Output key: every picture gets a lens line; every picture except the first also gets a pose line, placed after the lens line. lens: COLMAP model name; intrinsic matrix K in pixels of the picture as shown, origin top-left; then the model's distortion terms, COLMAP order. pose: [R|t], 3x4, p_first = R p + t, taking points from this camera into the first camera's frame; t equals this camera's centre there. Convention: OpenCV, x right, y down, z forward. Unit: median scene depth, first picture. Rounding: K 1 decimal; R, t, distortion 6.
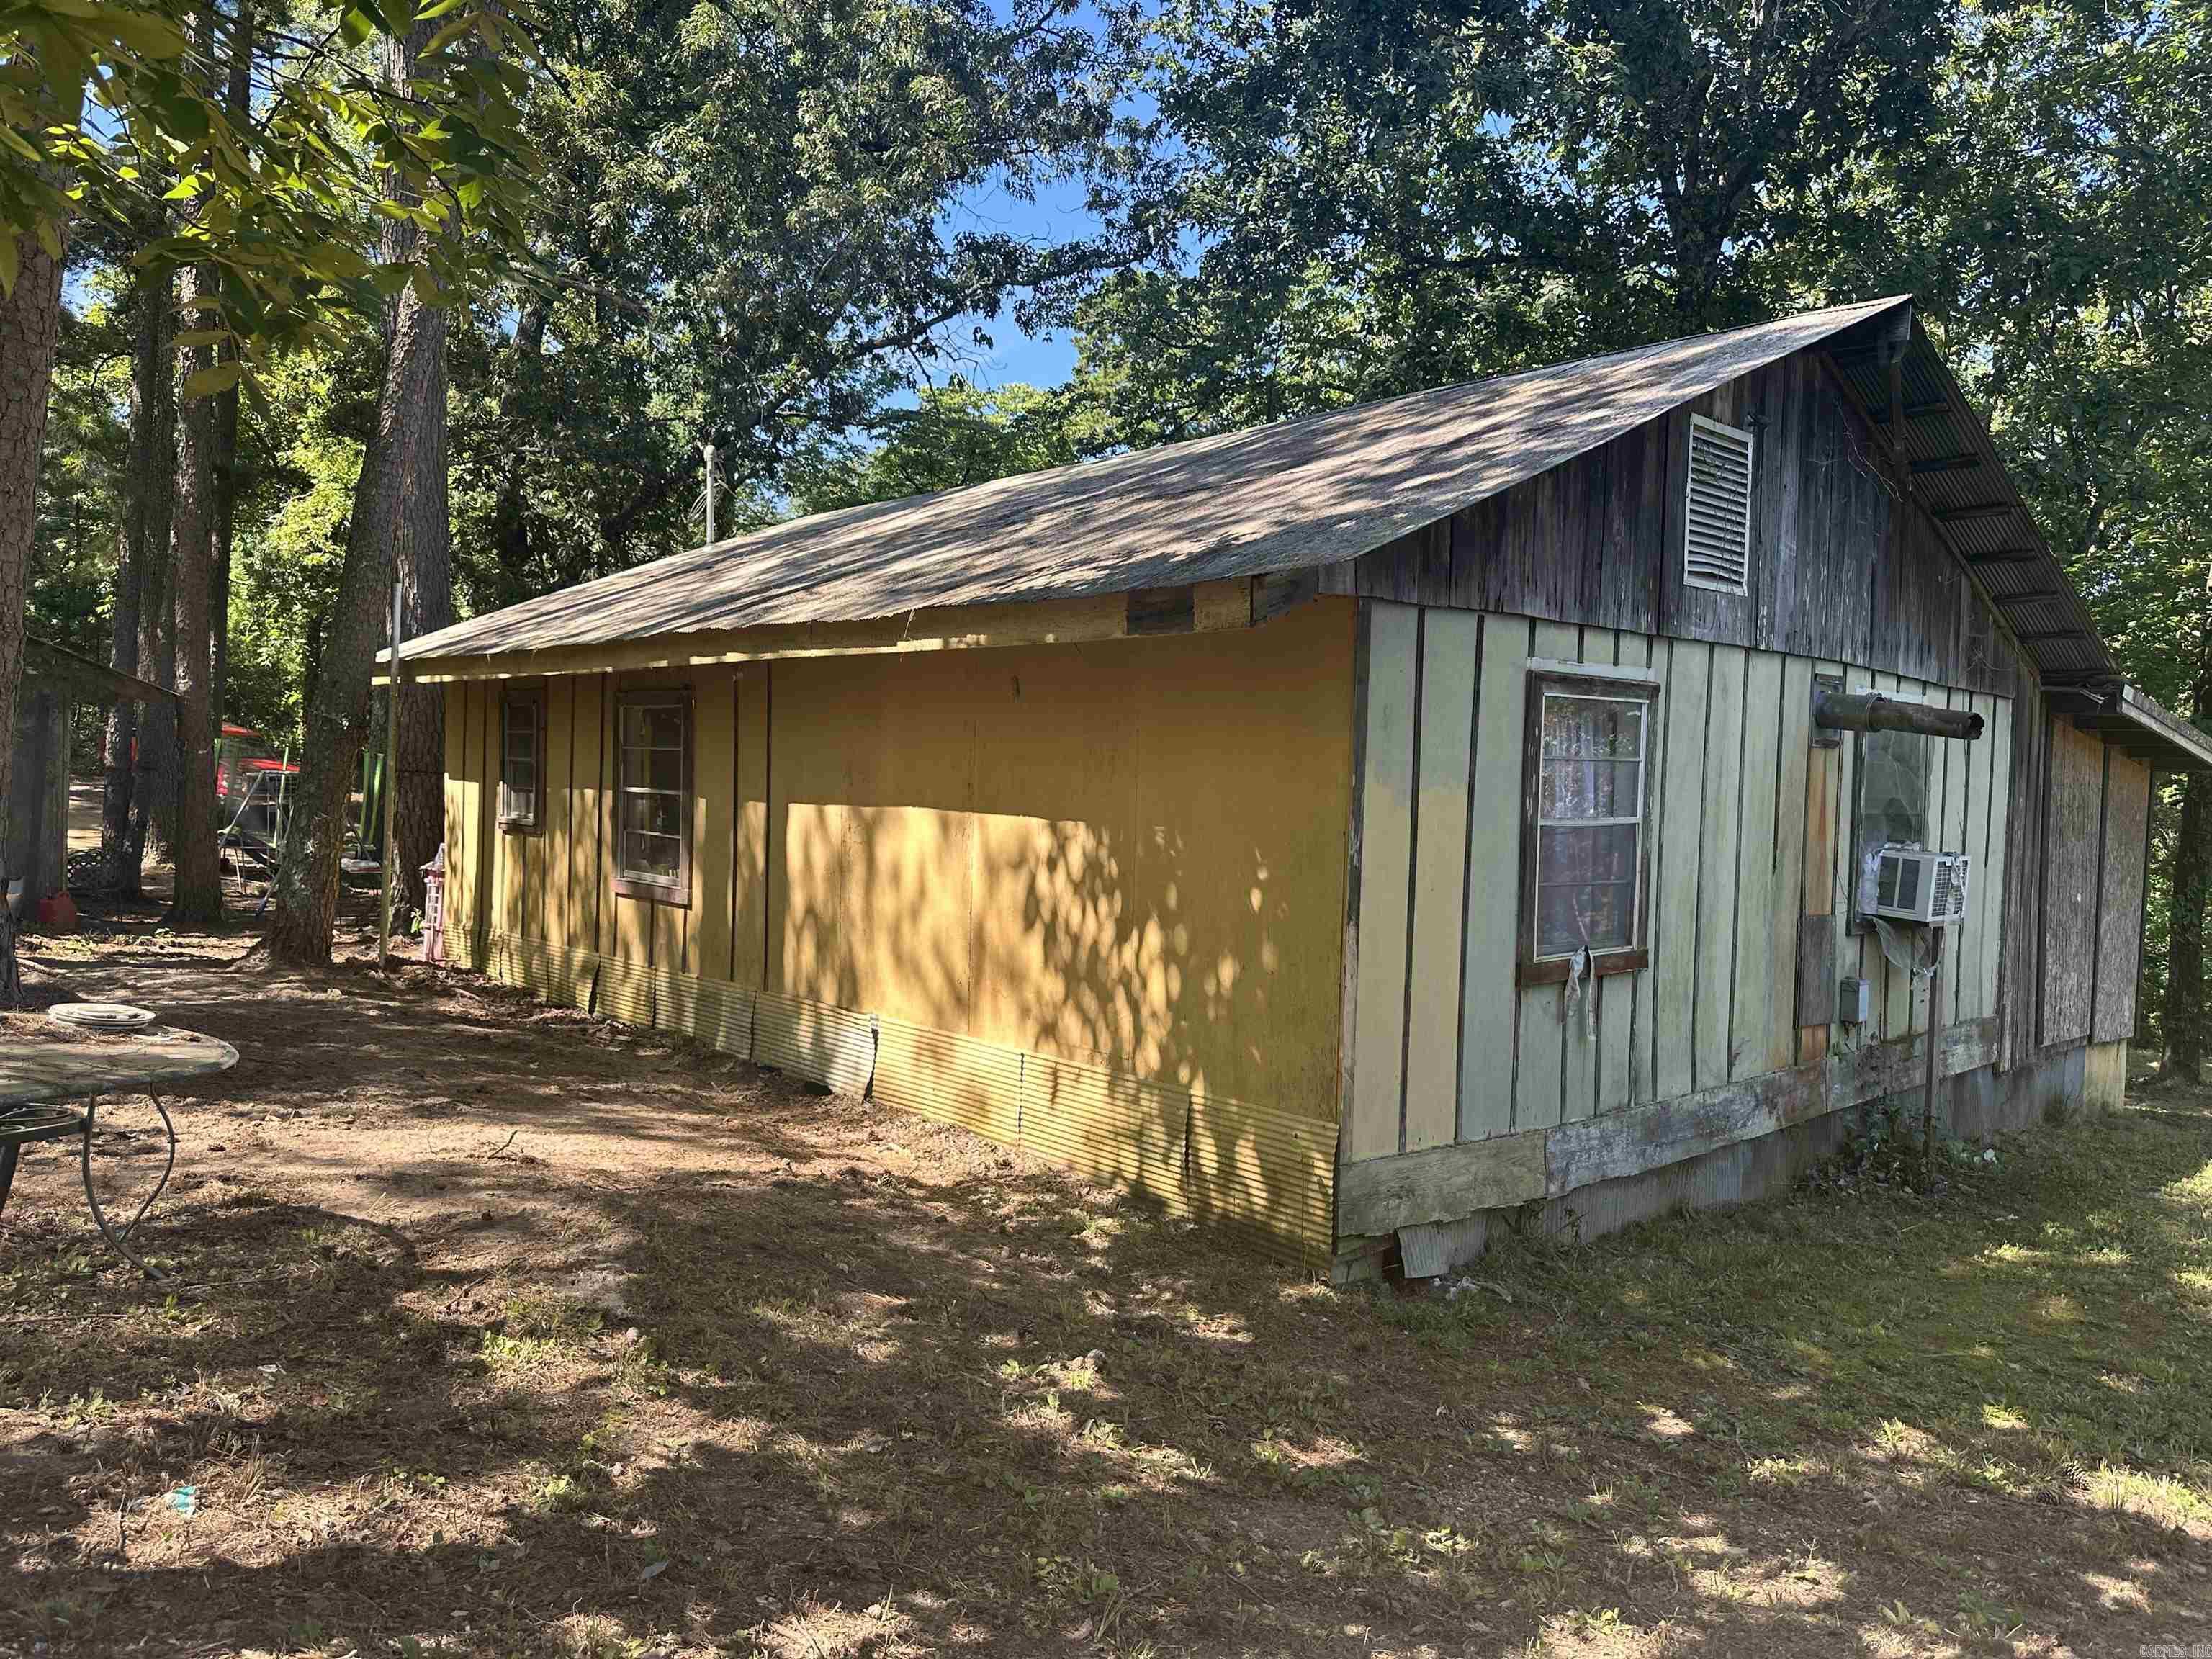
lens RADIAL K [[1565.5, 0, 1106.0], [0, 1565.5, 829.5], [0, 0, 1]] dist [0.082751, -0.121942]
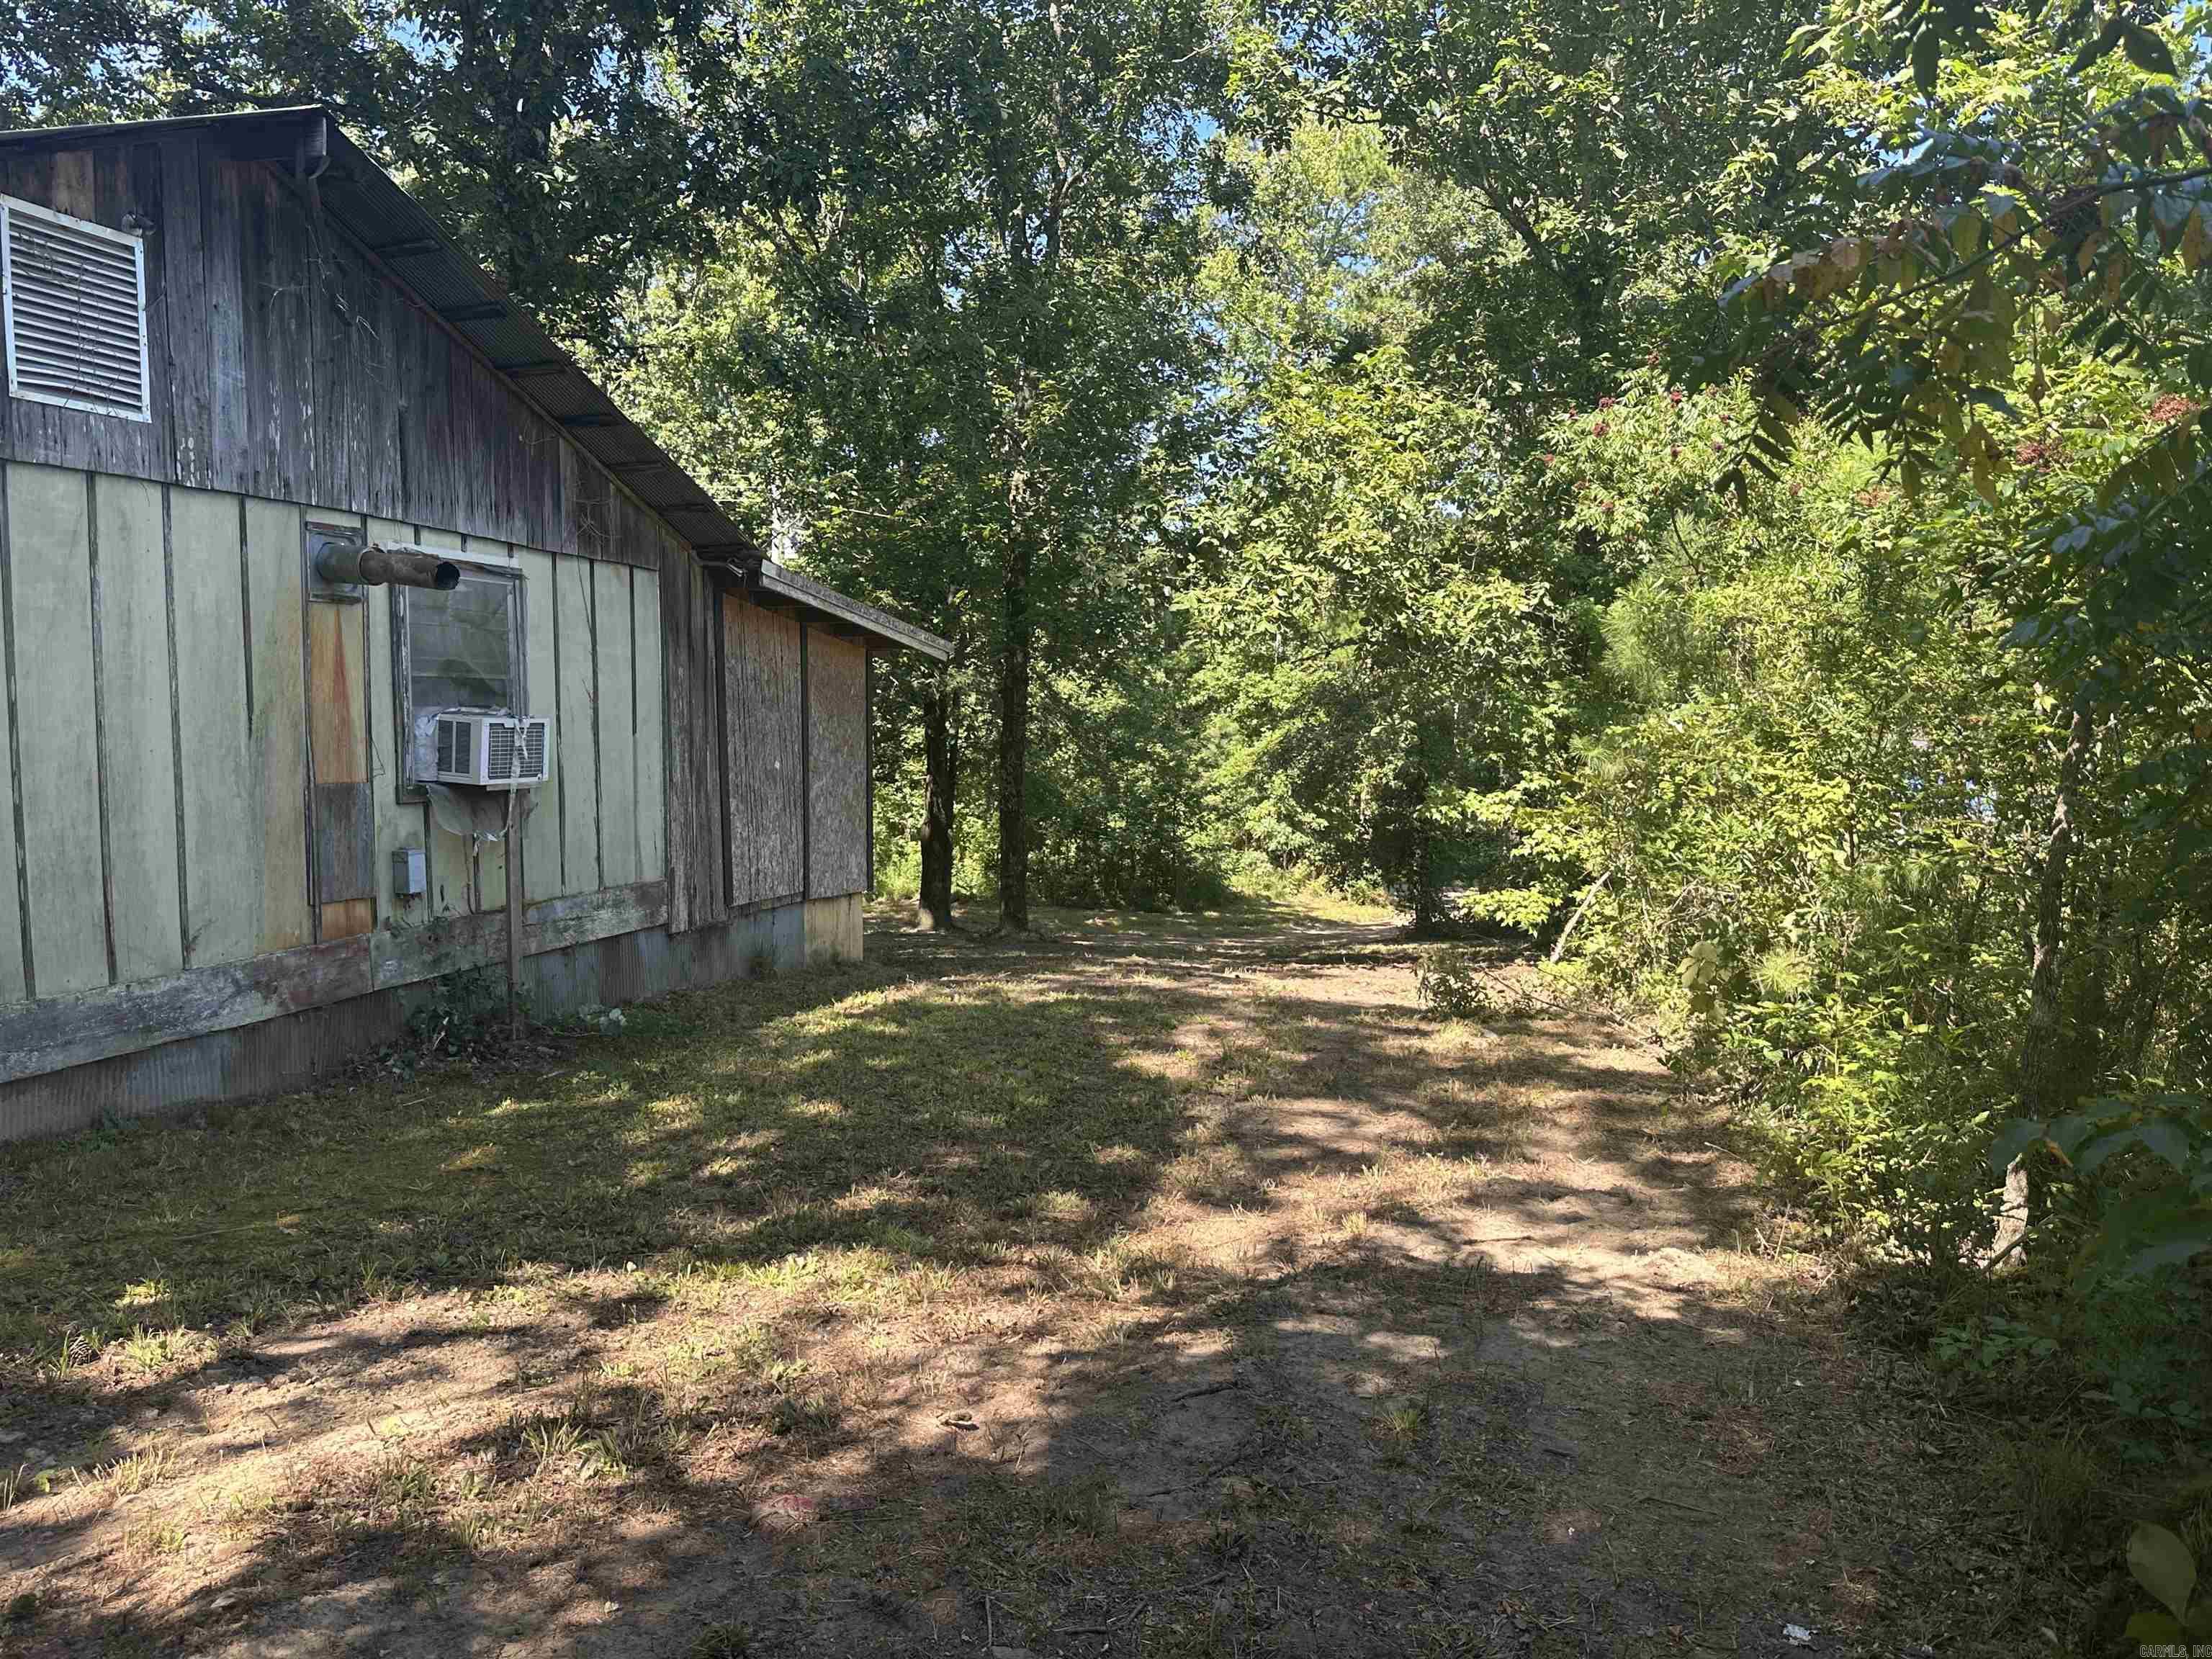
lens RADIAL K [[1542.8, 0, 1110.7], [0, 1542.8, 839.4], [0, 0, 1]] dist [0.072376, -0.100989]
pose [[0.876401, -0.071699, 0.476214, 0.400193], [0.047749, 0.996919, 0.062223, 0.050763], [-0.479209, -0.031794, 0.877125, -0.028480]]
